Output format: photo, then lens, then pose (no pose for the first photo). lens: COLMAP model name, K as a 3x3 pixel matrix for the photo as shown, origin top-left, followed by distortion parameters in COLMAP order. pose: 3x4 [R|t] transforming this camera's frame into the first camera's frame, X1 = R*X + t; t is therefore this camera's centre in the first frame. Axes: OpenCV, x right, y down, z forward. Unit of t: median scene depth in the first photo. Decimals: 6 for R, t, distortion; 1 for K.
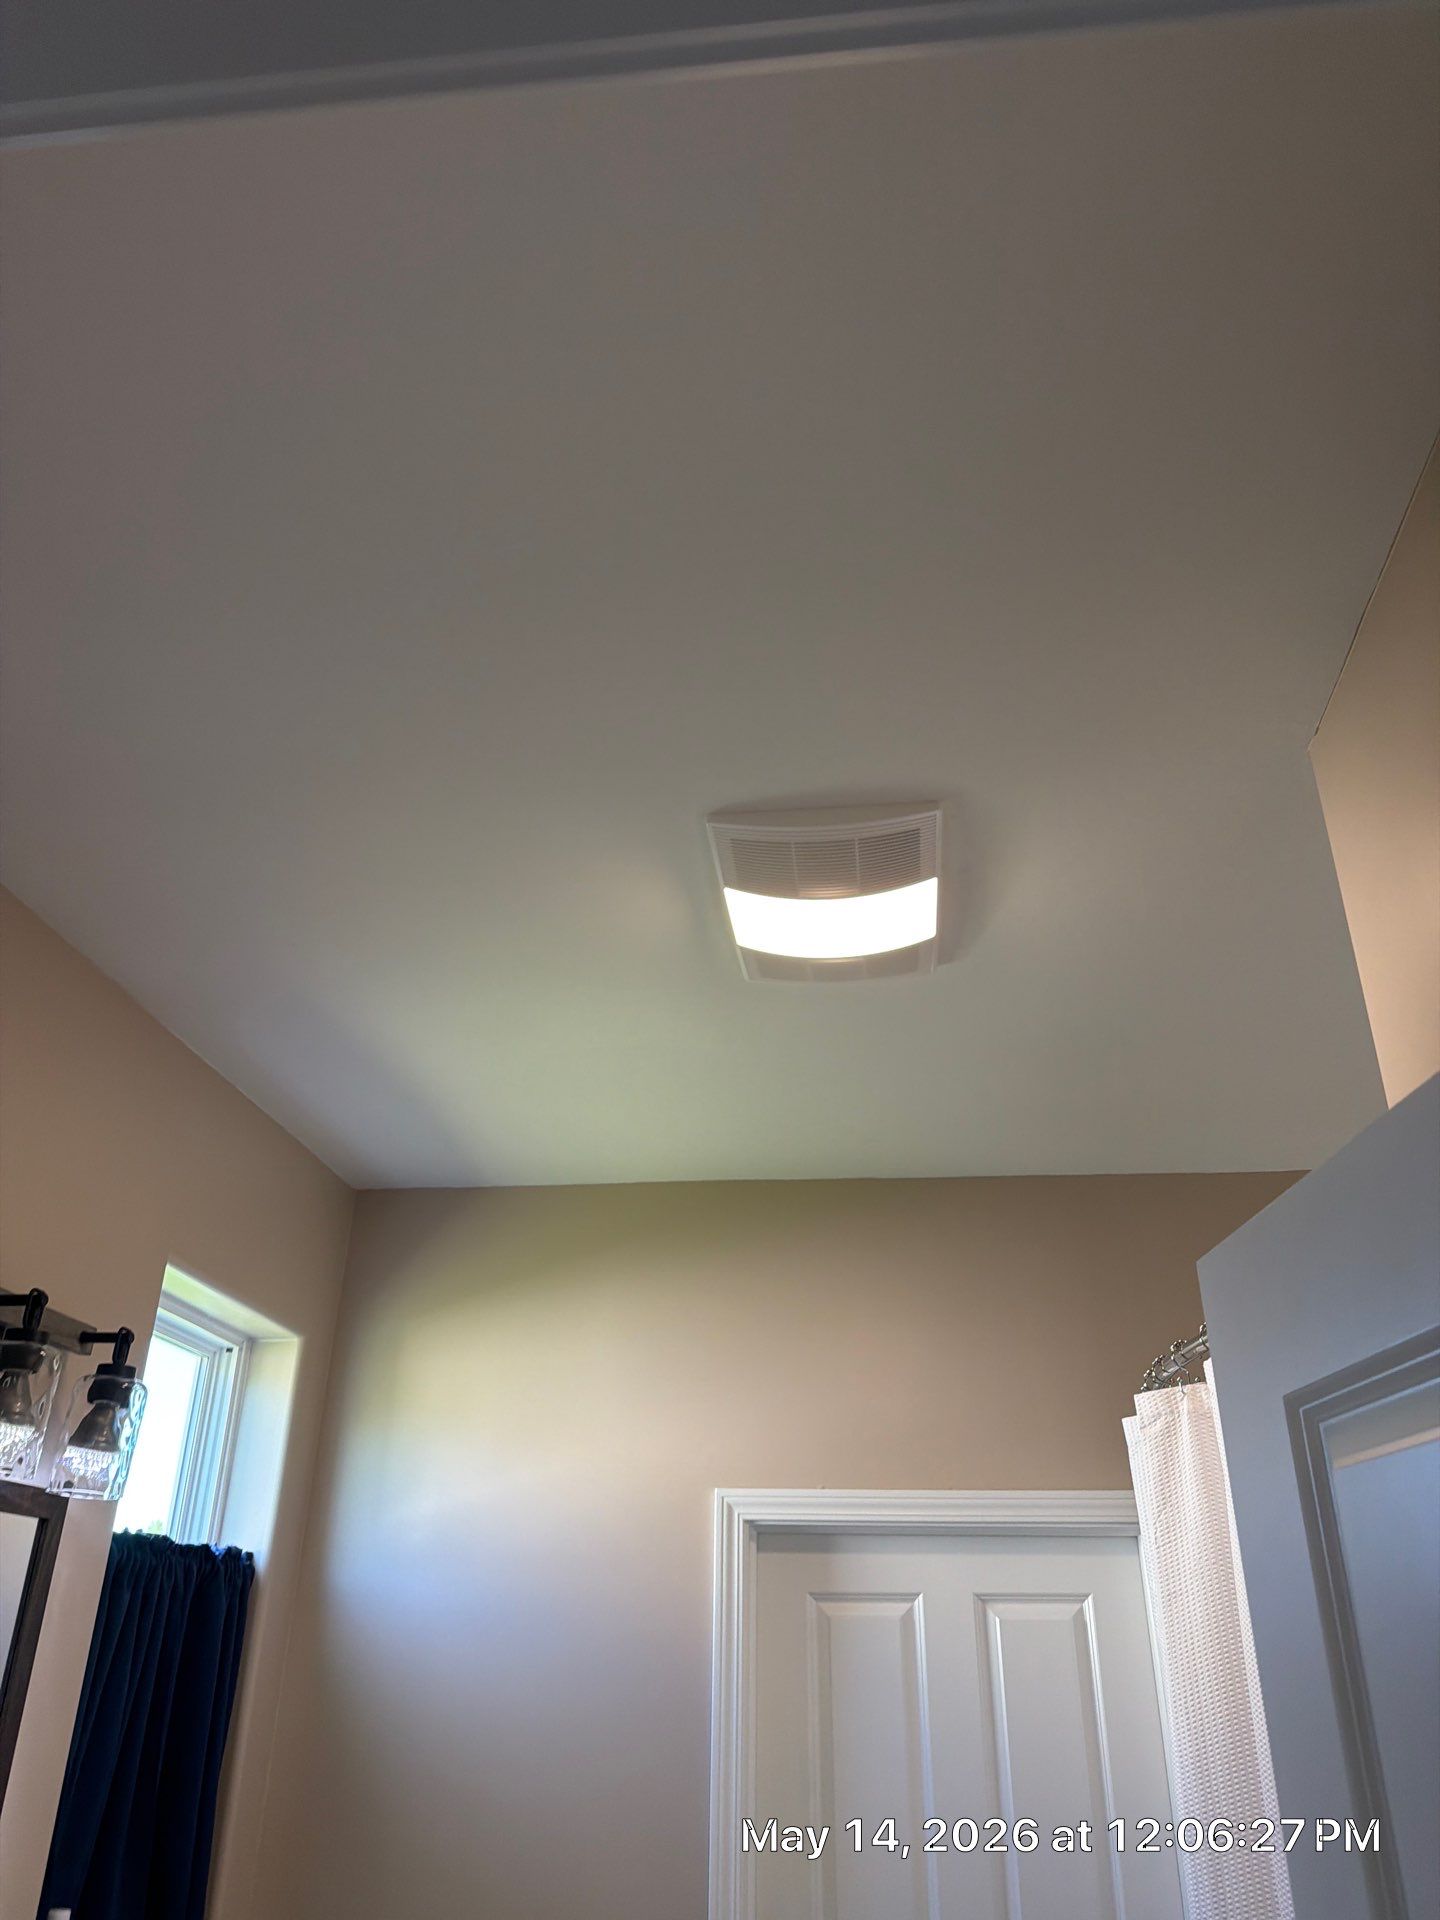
lens RADIAL K [[1334.5, 0, 720.0], [0, 1334.5, 960.0], [0, 0, 1]] dist [0.004279, 0.000690]
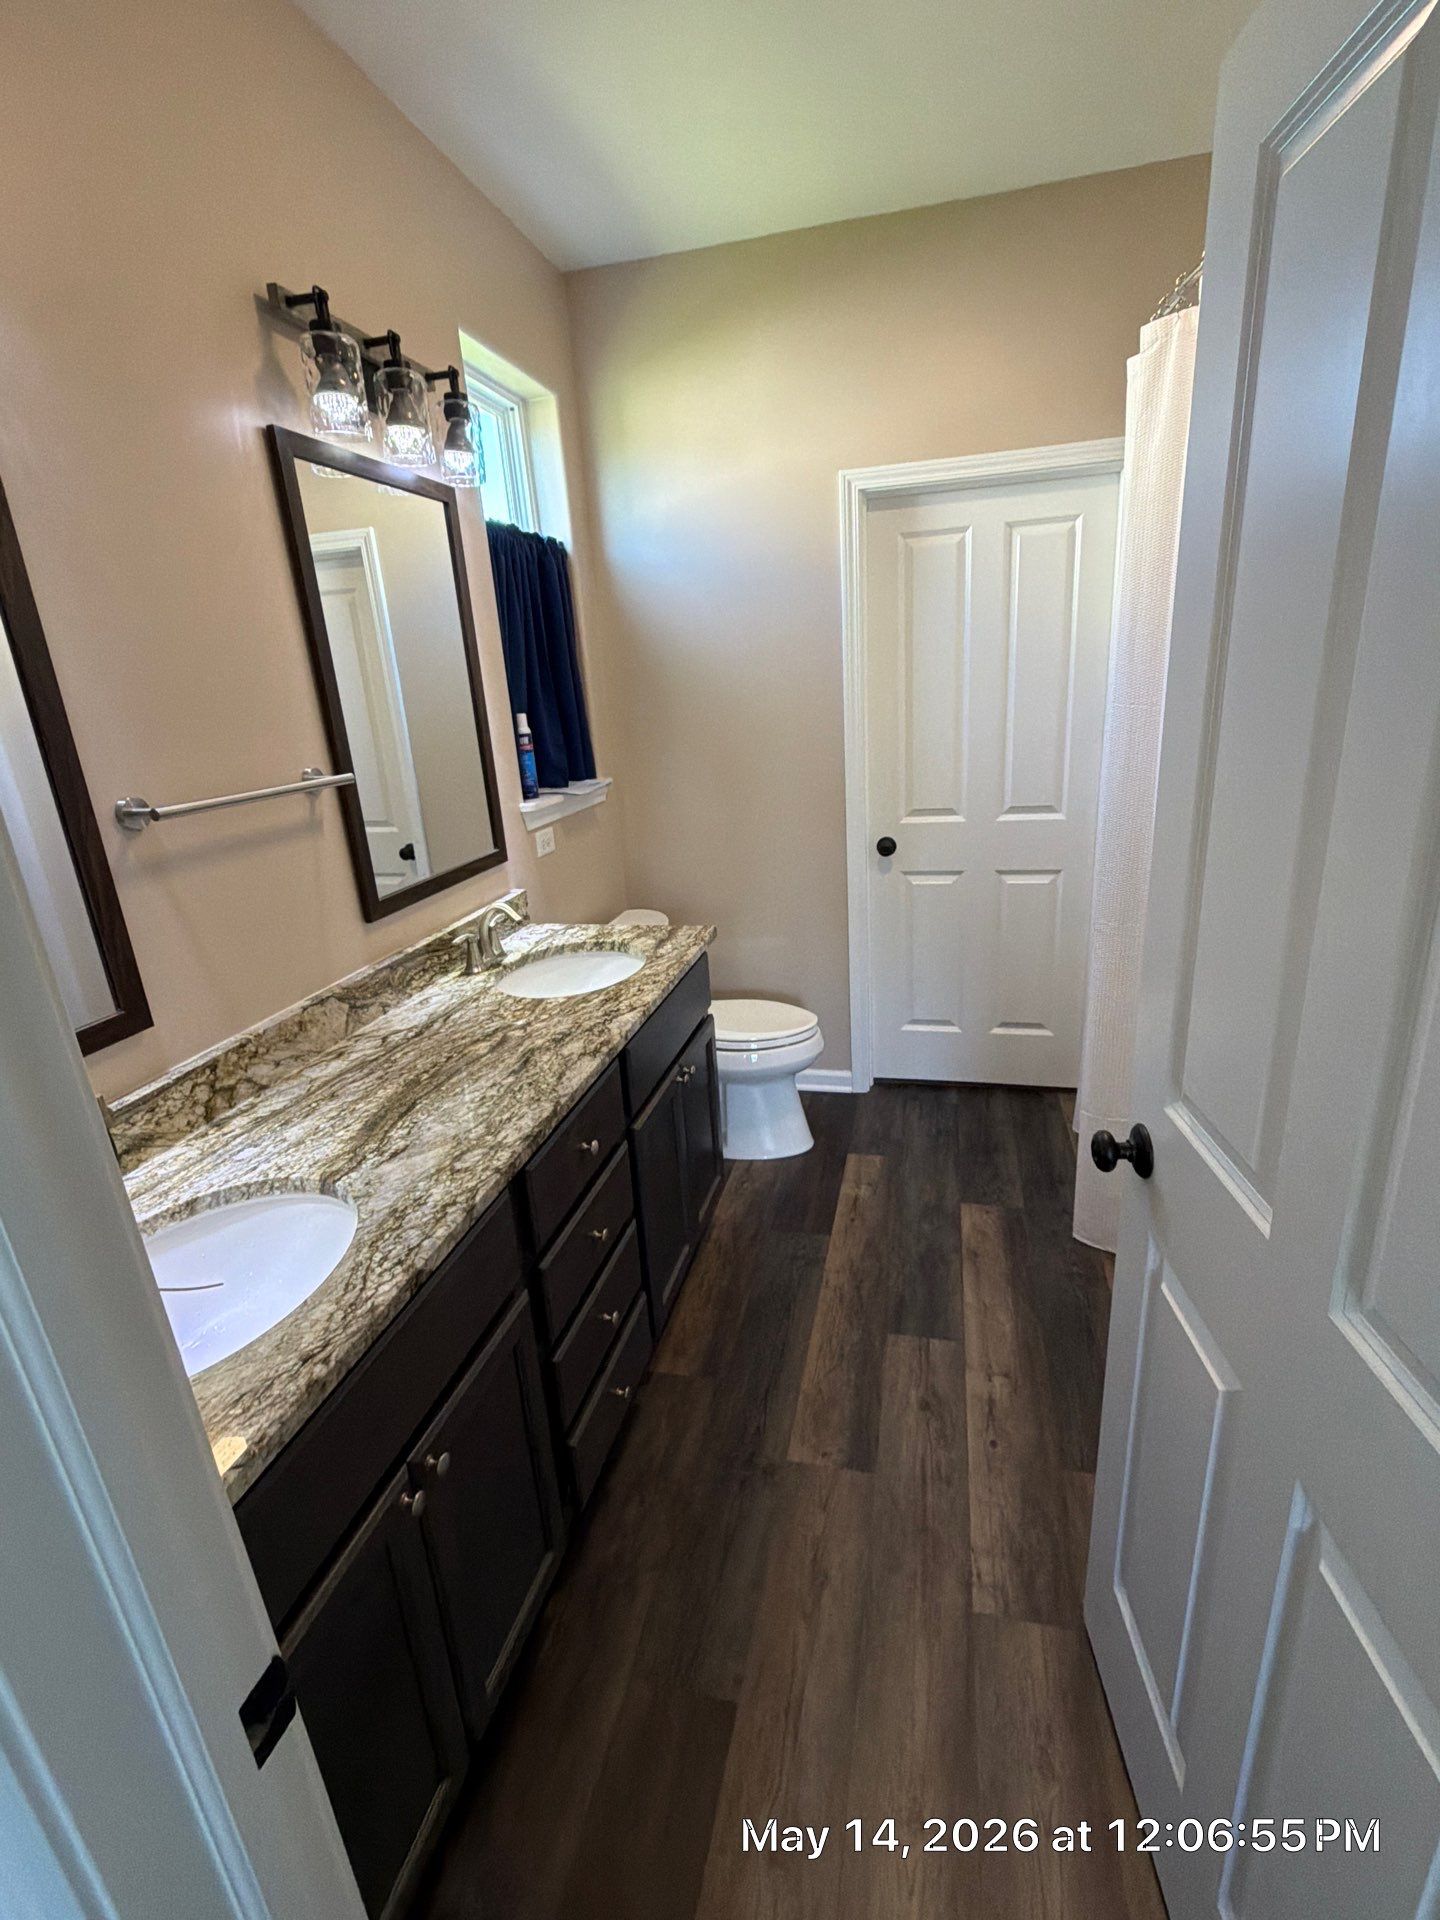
lens RADIAL K [[859.9, 0, 720.0], [0, 859.9, 960.0], [0, 0, 1]] dist [-0.000522, -0.000066]
pose [[0.989250, -0.037587, -0.141324, -0.021434], [0.127116, 0.698780, 0.703951, 0.074869], [0.072295, -0.714348, 0.696046, -0.112212]]
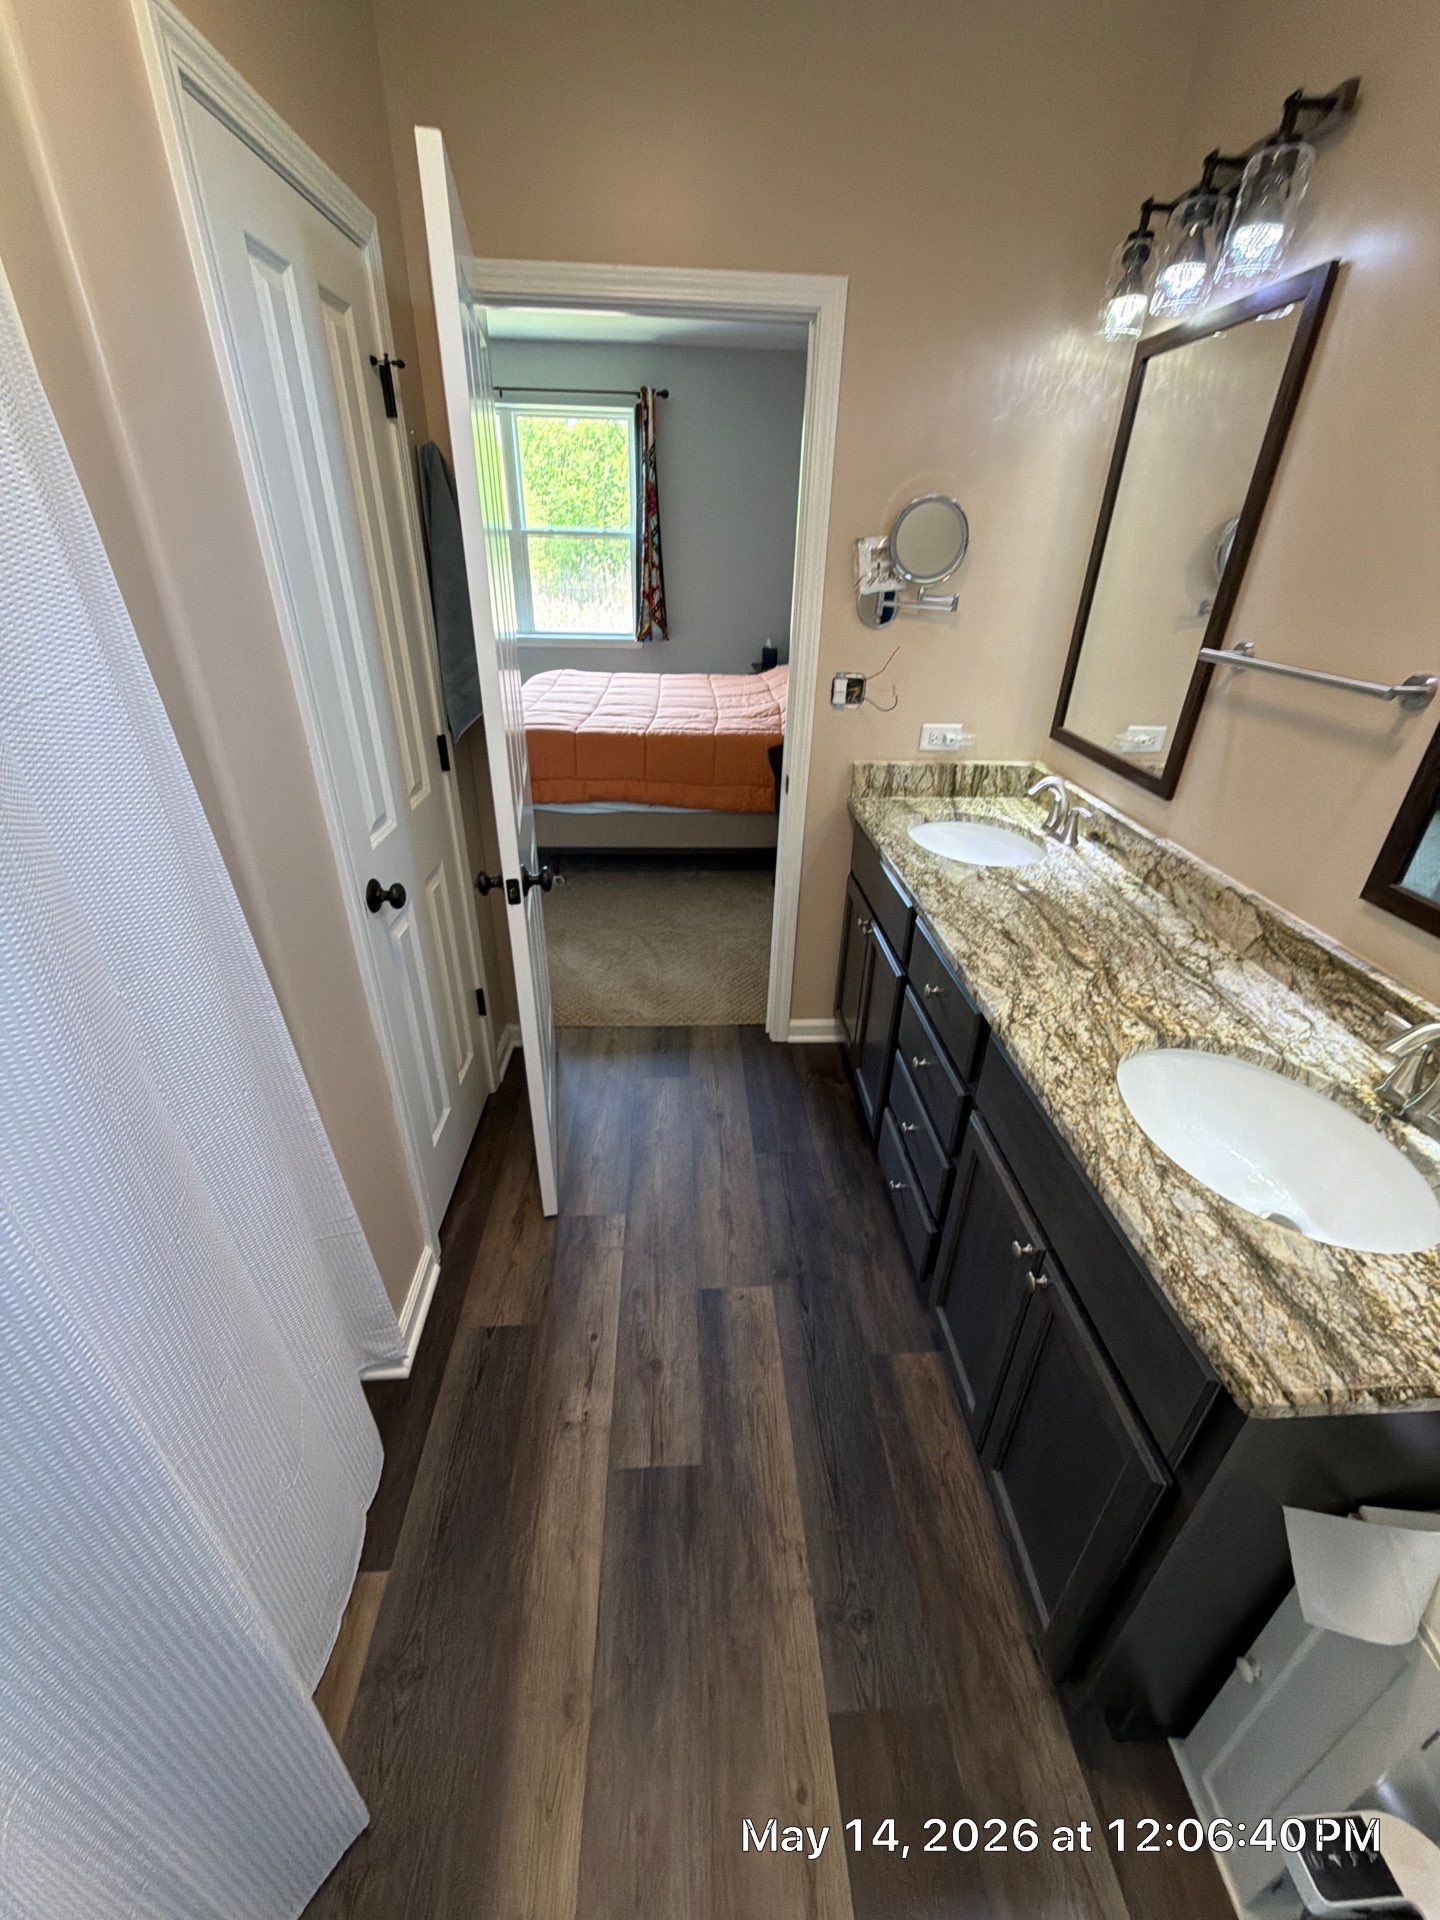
lens RADIAL K [[761.9, 0, 720.0], [0, 761.9, 960.0], [0, 0, 1]] dist [0.001160, 0.000136]
pose [[-0.984504, 0.047739, -0.168741, 0.110237], [0.043414, 0.998629, 0.029232, 0.696880], [0.169905, 0.021453, -0.985227, 1.133890]]
